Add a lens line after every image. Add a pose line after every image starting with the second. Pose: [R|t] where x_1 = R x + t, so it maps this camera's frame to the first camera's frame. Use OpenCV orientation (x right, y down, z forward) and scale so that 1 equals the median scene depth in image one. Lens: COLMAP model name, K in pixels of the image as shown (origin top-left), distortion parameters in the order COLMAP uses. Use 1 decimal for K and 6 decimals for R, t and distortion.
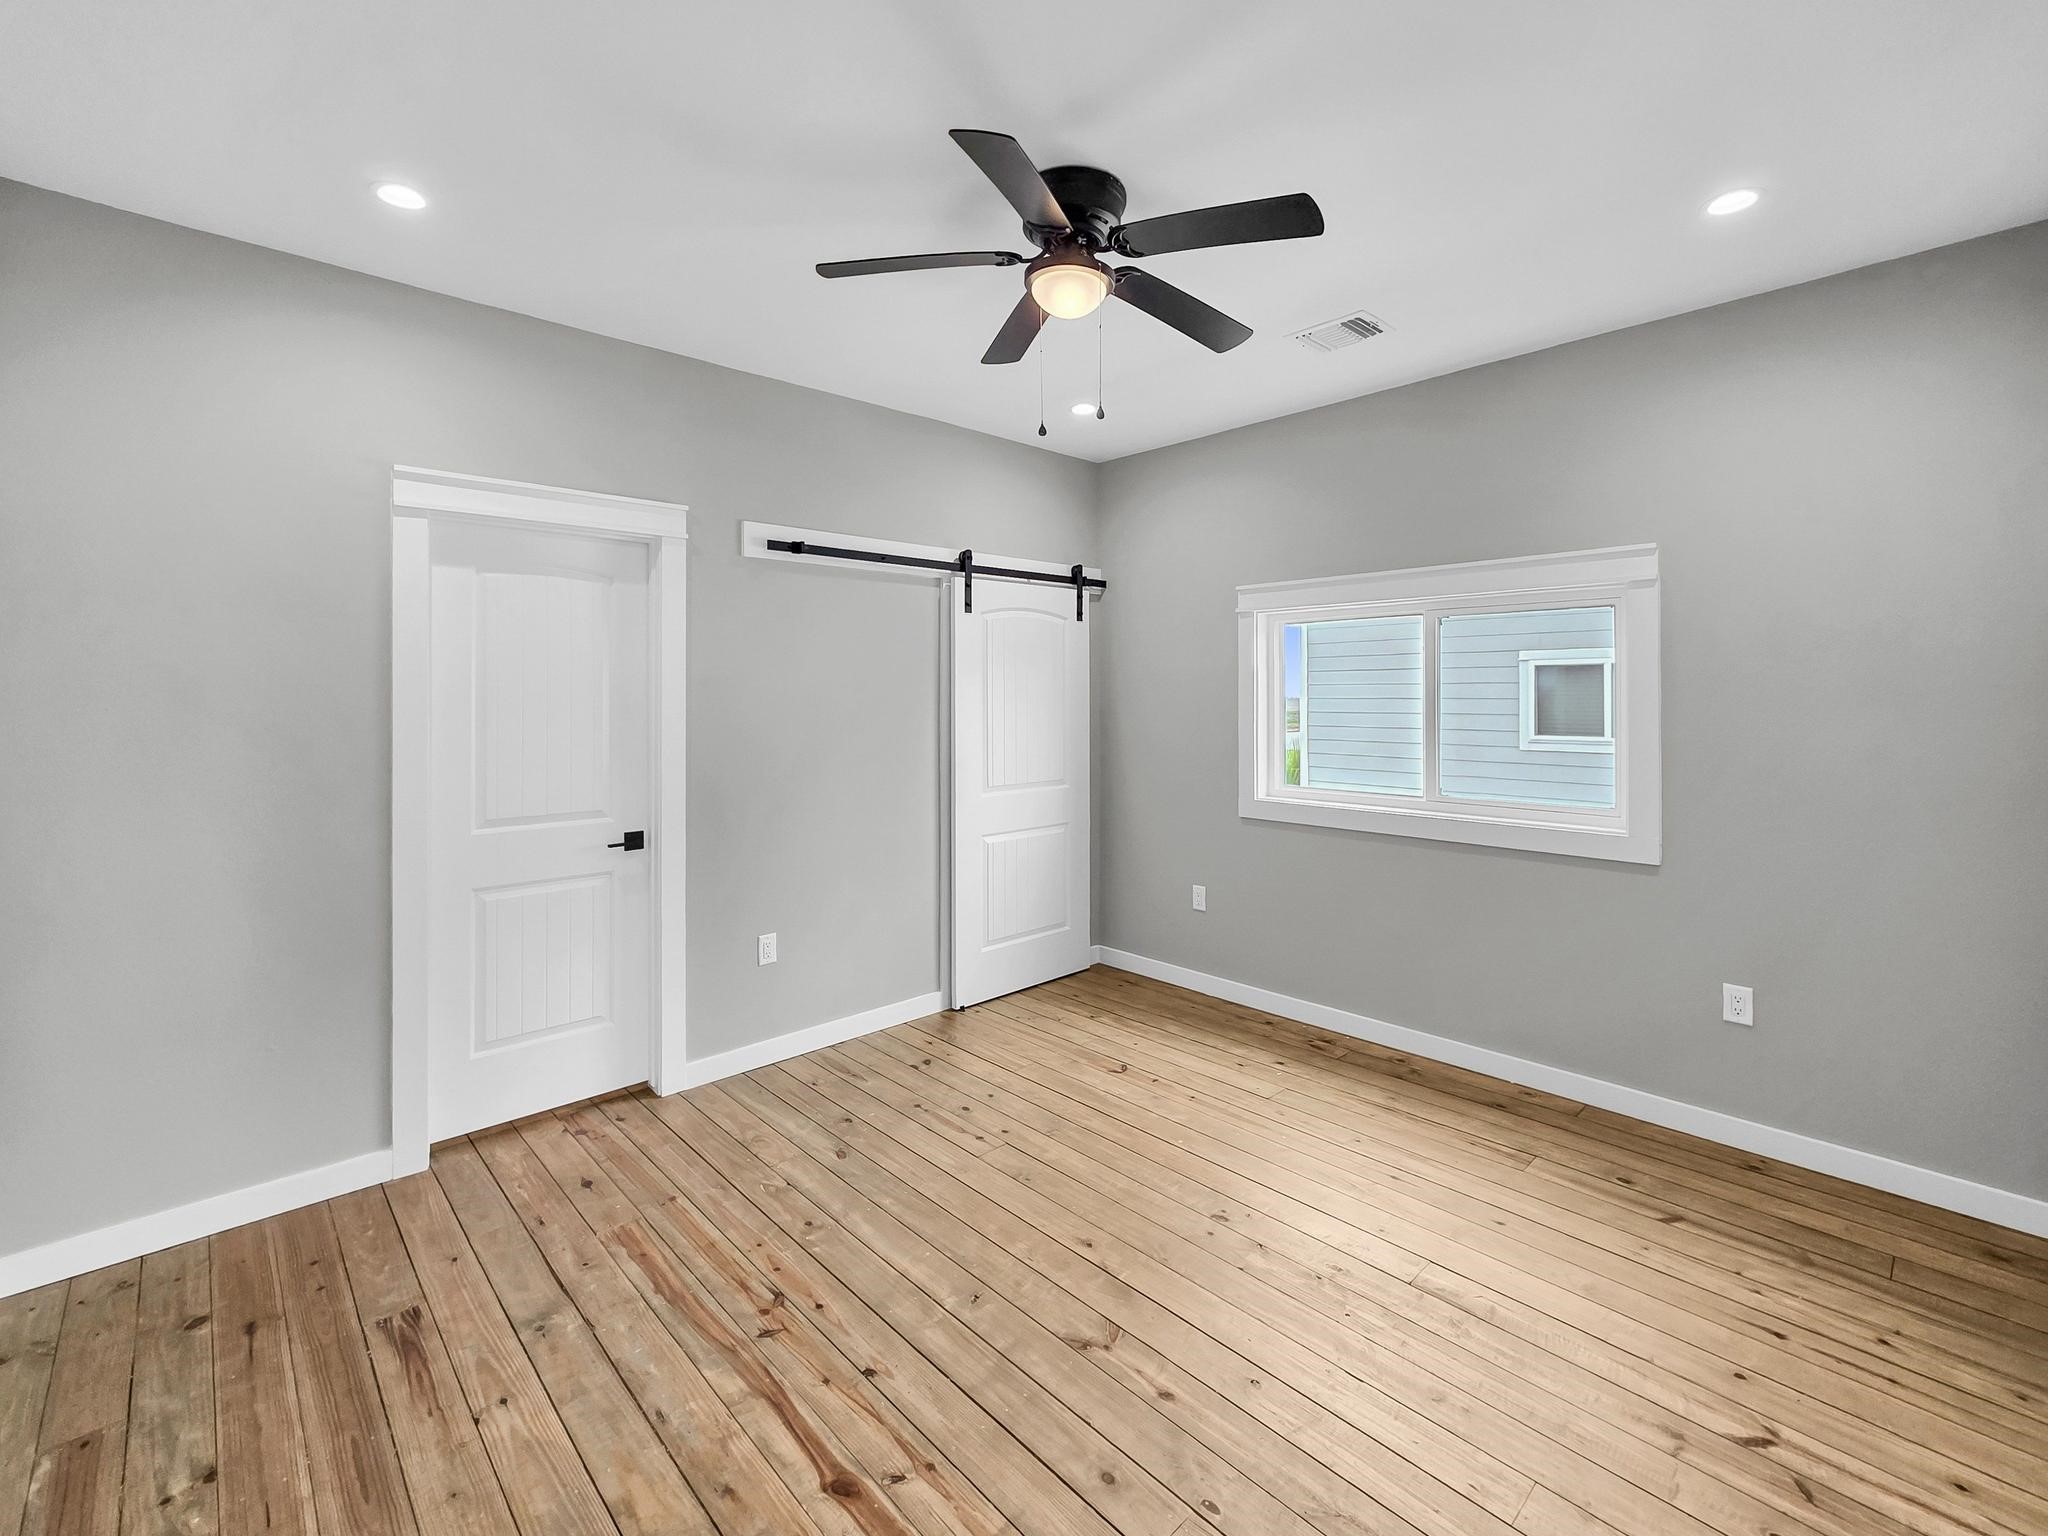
lens RADIAL K [[913.3, 0, 1055.7], [0, 913.3, 699.6], [0, 0, 1]] dist [0.013954, -0.000874]
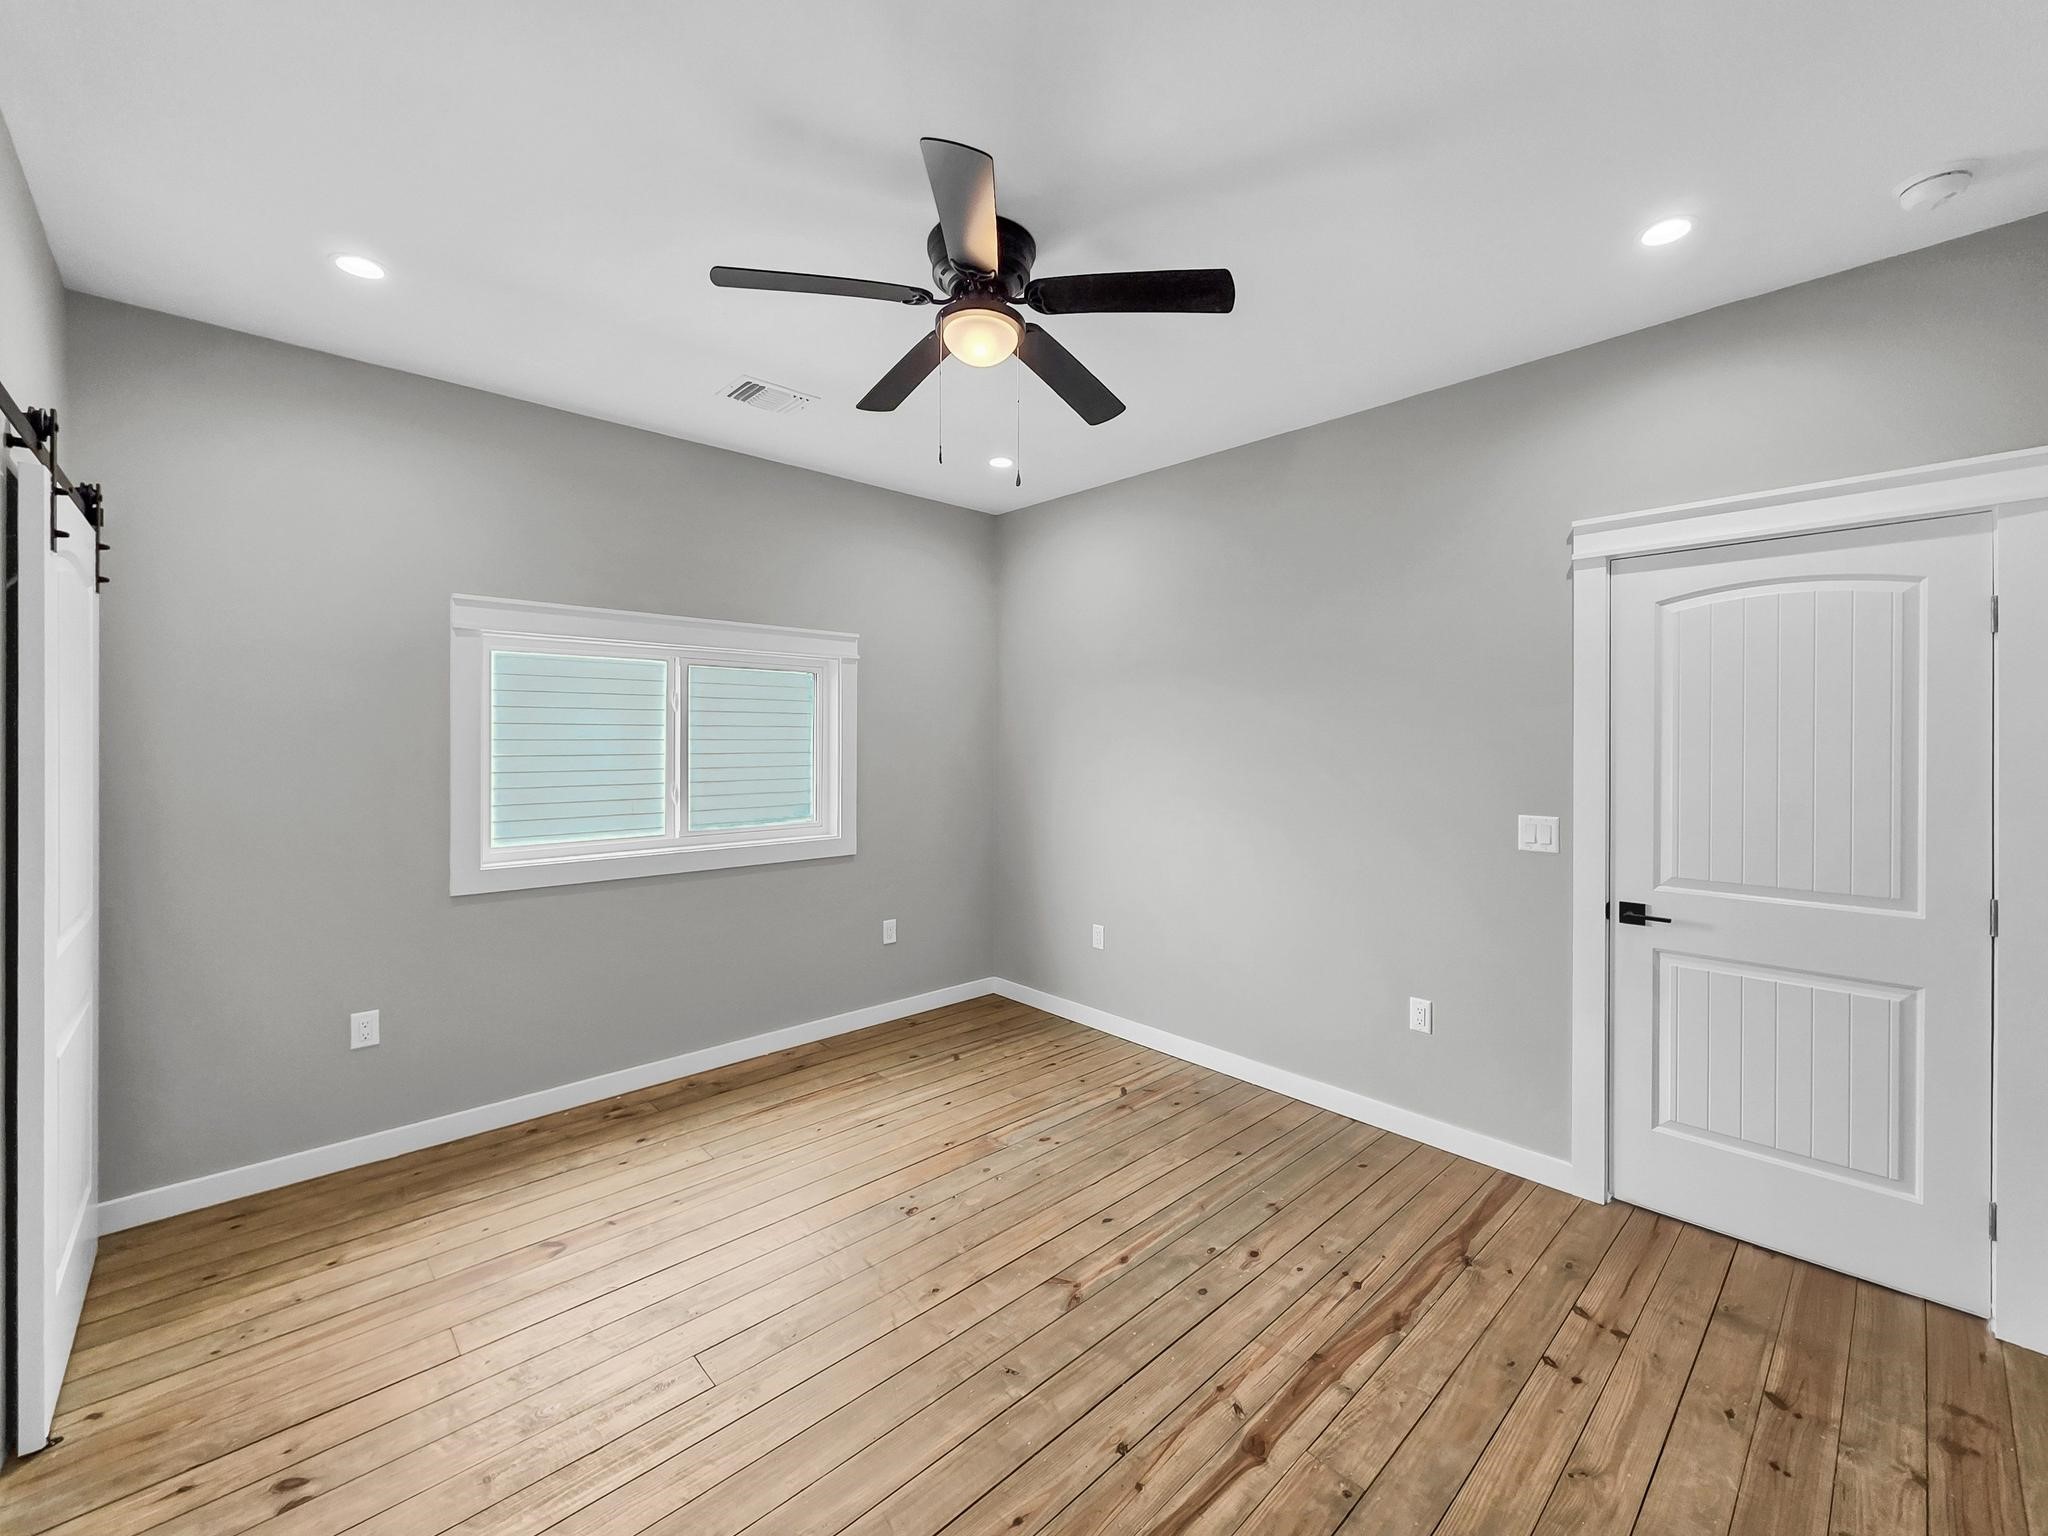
lens RADIAL K [[844.9, 0, 1038.0], [0, 844.9, 740.8], [0, 0, 1]] dist [0.000062, 0.001210]
pose [[0.011346, -0.004562, 0.999925, -0.755565], [0.003264, 0.999984, 0.004526, -0.007406], [-0.999930, 0.003213, 0.011361, 0.751498]]
